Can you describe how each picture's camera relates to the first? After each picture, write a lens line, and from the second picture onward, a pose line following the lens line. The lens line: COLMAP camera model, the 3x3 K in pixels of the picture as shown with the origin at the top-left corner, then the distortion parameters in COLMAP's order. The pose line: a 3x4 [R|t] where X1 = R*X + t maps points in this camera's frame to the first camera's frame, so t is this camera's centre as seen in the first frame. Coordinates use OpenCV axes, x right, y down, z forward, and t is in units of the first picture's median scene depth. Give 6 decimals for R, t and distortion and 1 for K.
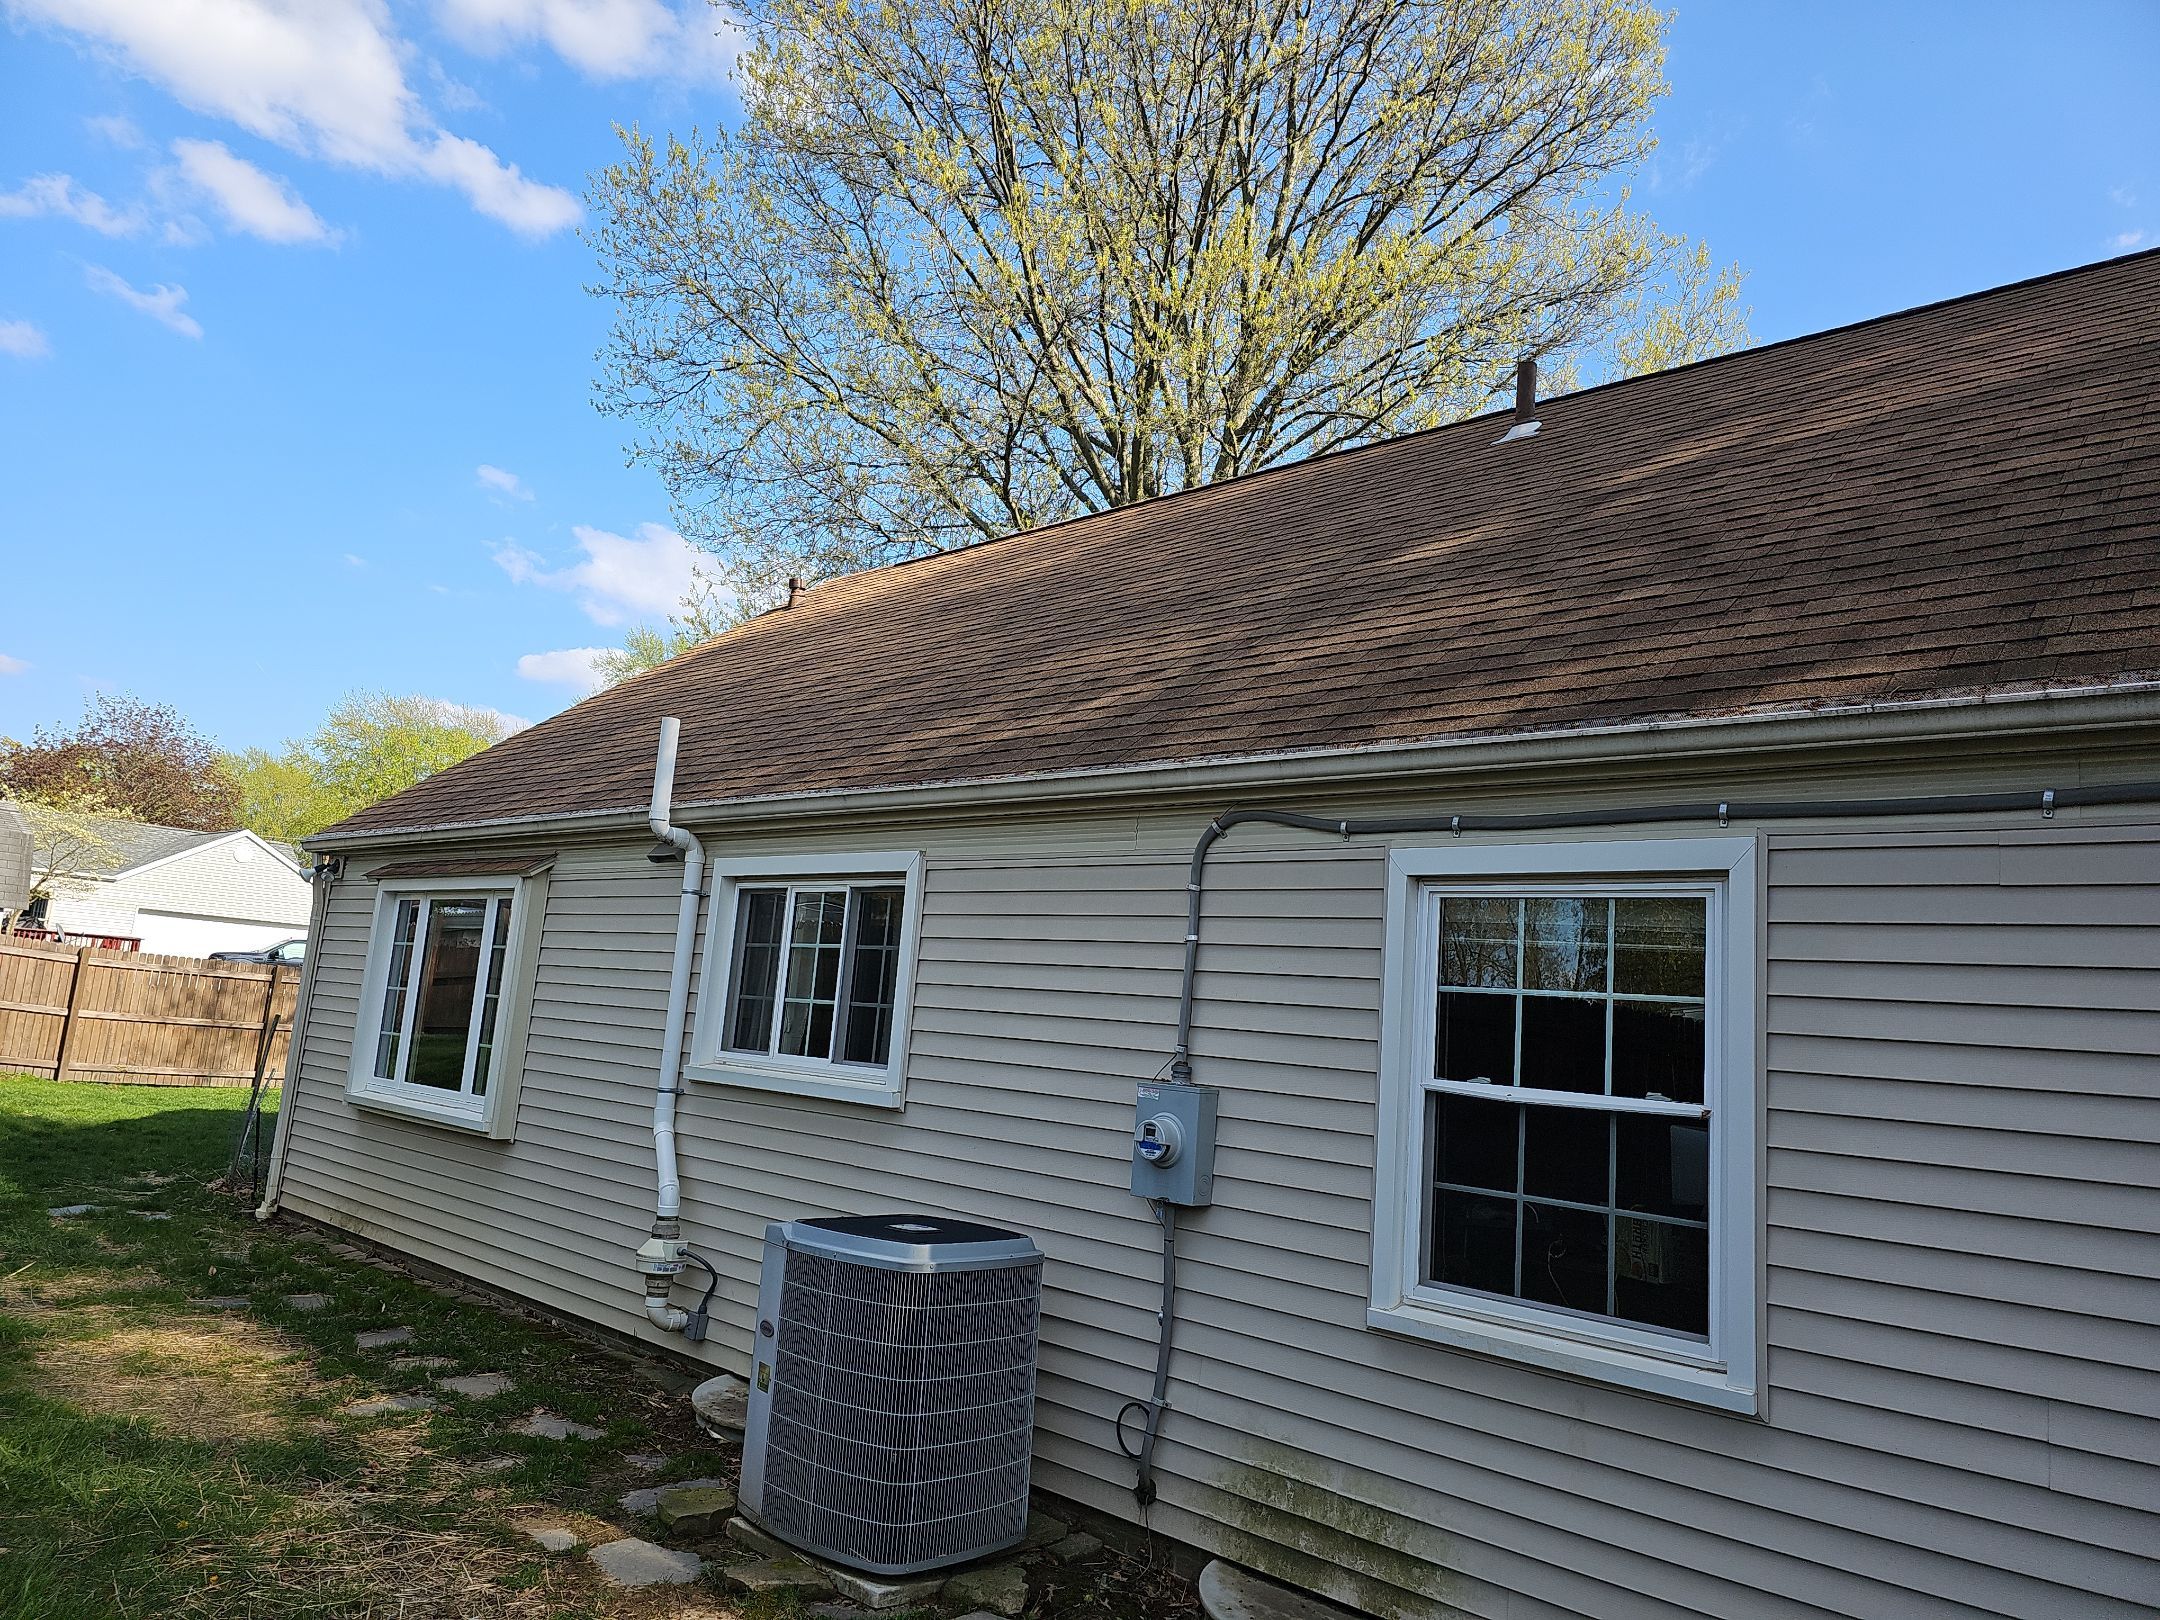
lens RADIAL K [[1427.0, 0, 1110.8], [0, 1427.0, 816.4], [0, 0, 1]] dist [0.084073, -0.085555]
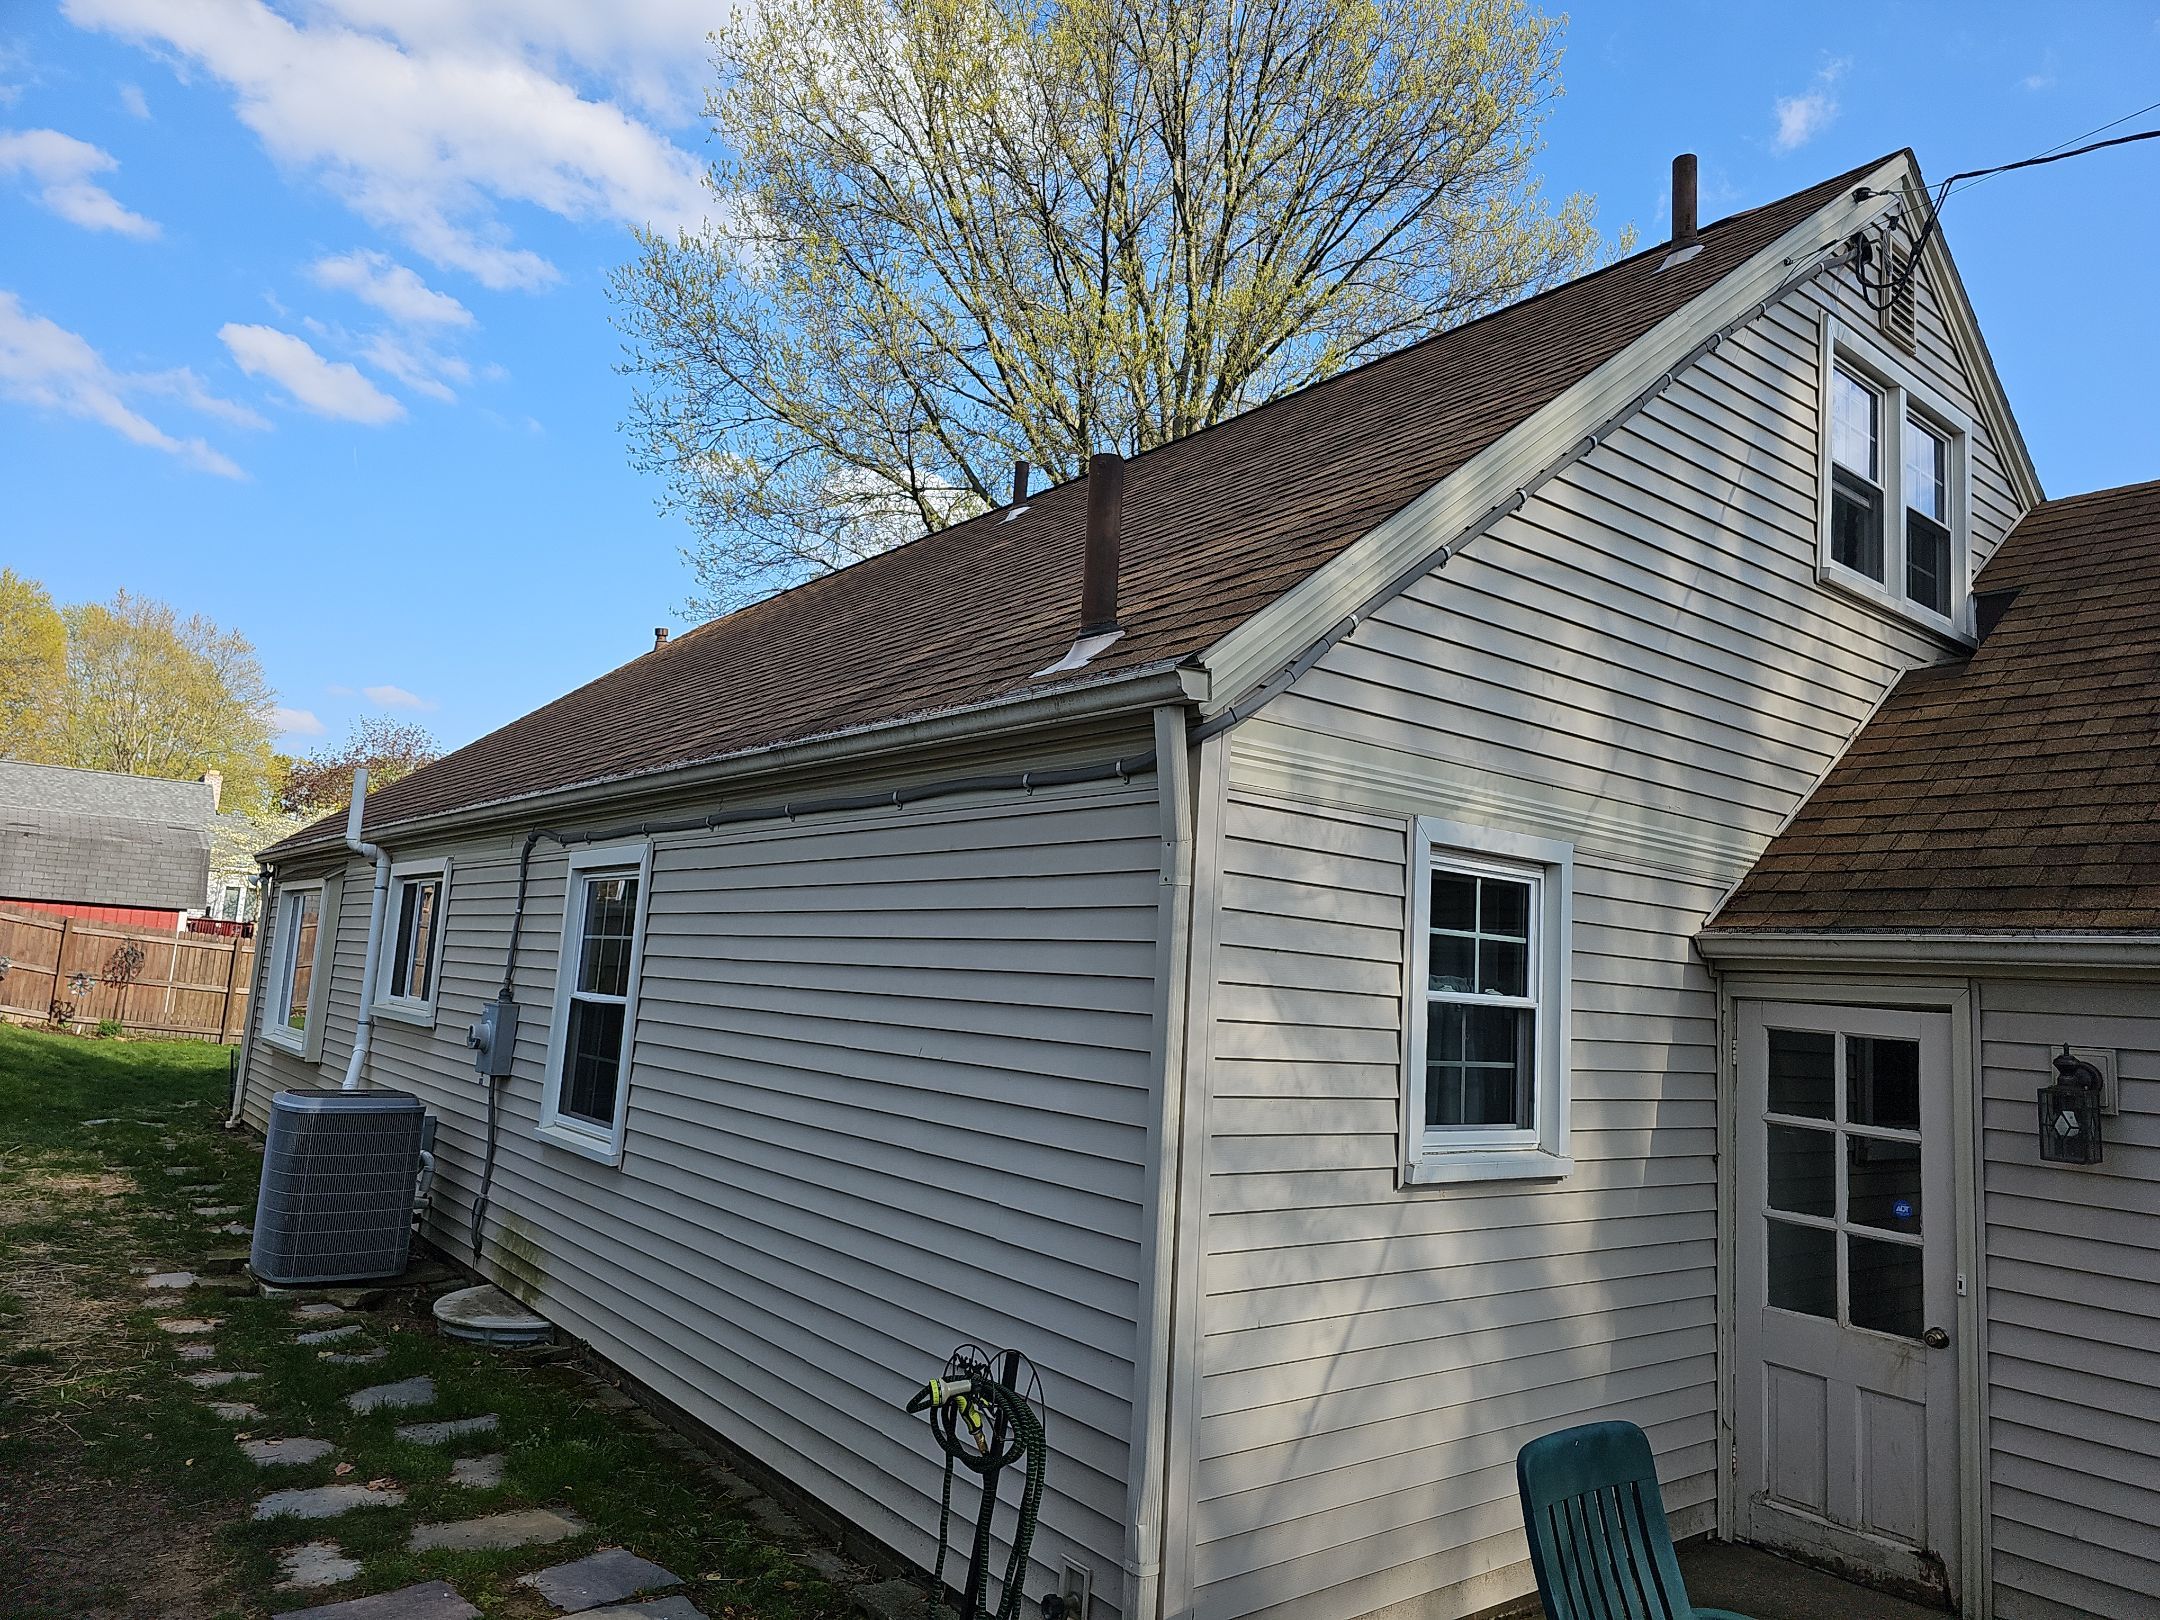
lens RADIAL K [[1431.9, 0, 1112.2], [0, 1431.9, 805.0], [0, 0, 1]] dist [0.063277, -0.050122]
pose [[0.986454, -0.039965, -0.159098, 0.672302], [0.041906, 0.999082, 0.008859, -0.012416], [0.158598, -0.015406, 0.987223, -0.326806]]
